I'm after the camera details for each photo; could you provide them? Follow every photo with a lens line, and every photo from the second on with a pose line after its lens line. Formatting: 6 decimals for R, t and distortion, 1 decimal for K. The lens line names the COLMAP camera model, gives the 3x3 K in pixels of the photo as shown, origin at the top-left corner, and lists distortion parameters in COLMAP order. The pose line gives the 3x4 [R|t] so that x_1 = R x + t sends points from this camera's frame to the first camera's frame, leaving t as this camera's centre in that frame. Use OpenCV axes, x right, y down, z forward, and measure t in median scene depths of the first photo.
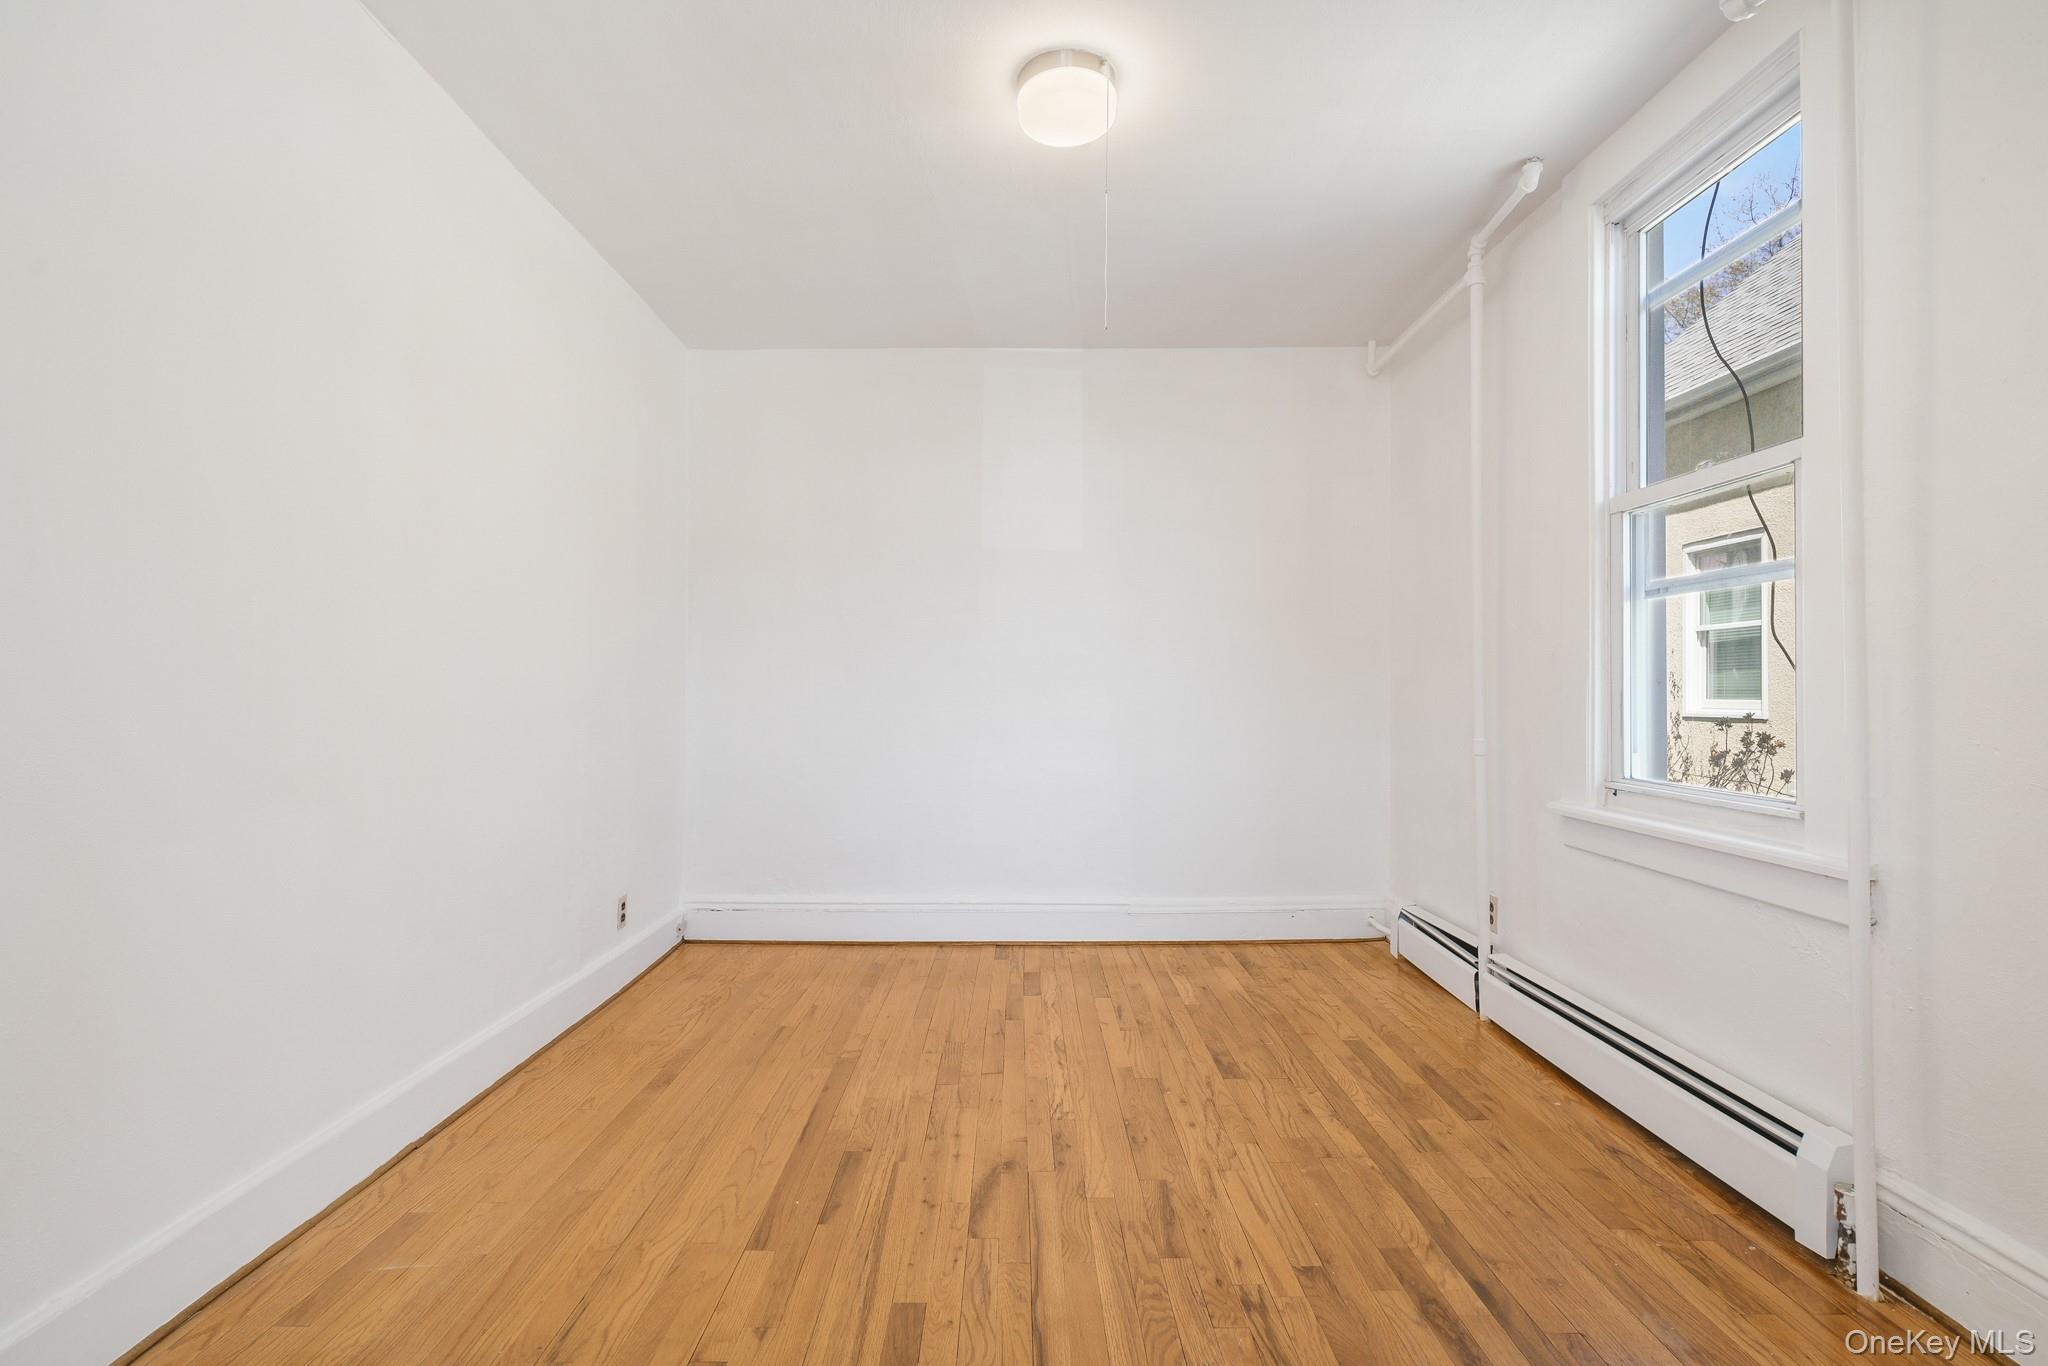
lens RADIAL K [[955.2, 0, 1016.2], [0, 955.2, 682.9], [0, 0, 1]] dist [-0.003879, -0.000205]
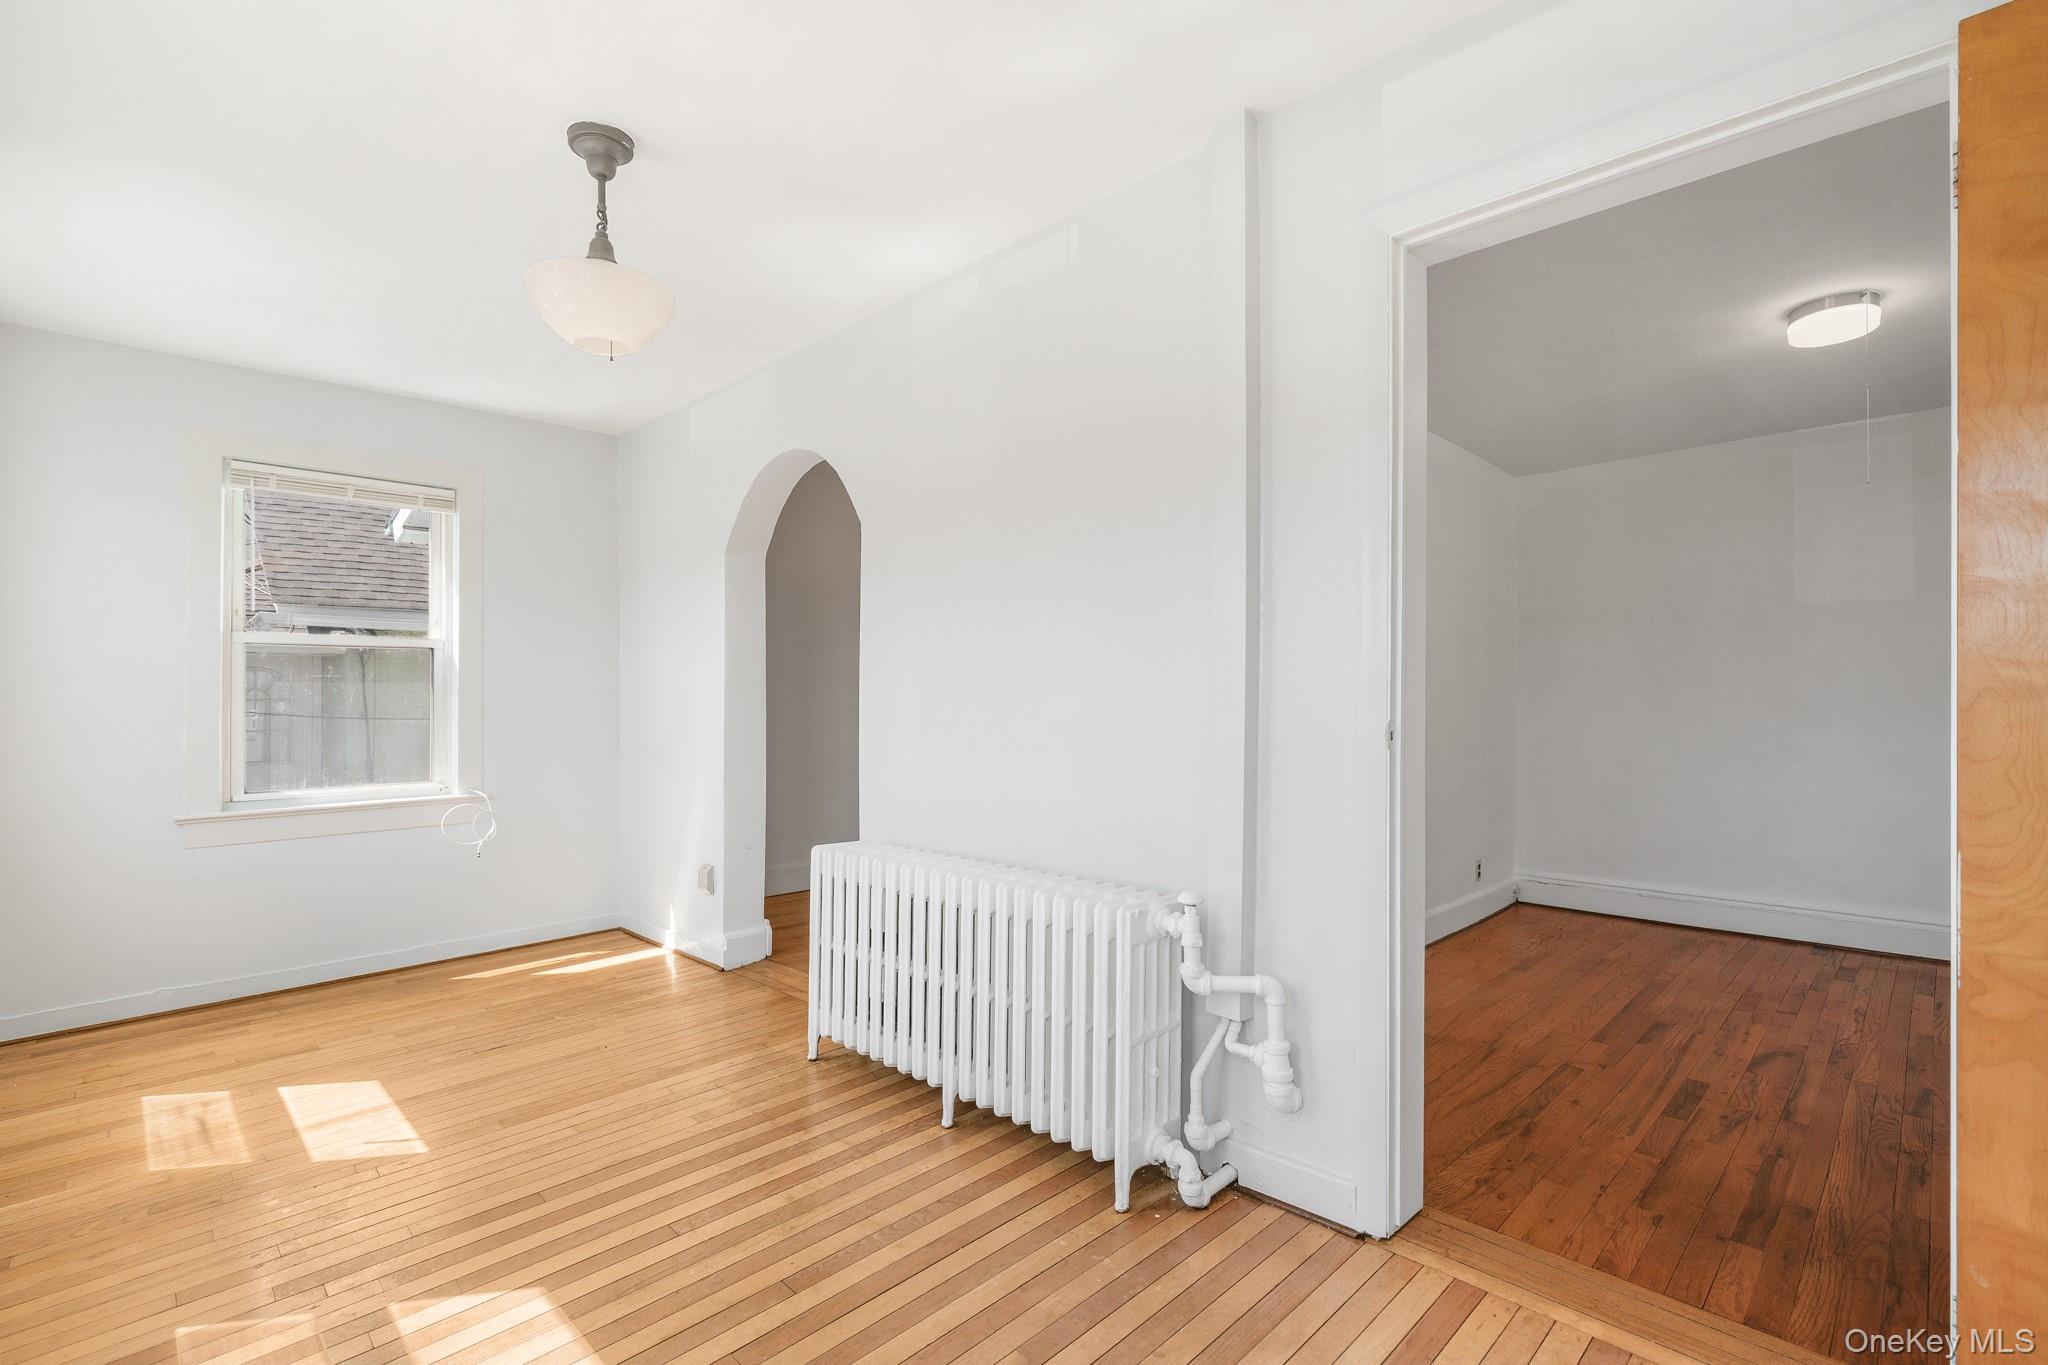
lens RADIAL K [[920.0, 0, 1004.9], [0, 920.0, 695.1], [0, 0, 1]] dist [0.003024, -0.000572]
pose [[0.699910, -0.009758, -0.714164, 0.144206], [0.010224, 0.999941, -0.003643, -0.054468], [0.714158, -0.004752, 0.699969, -0.747583]]
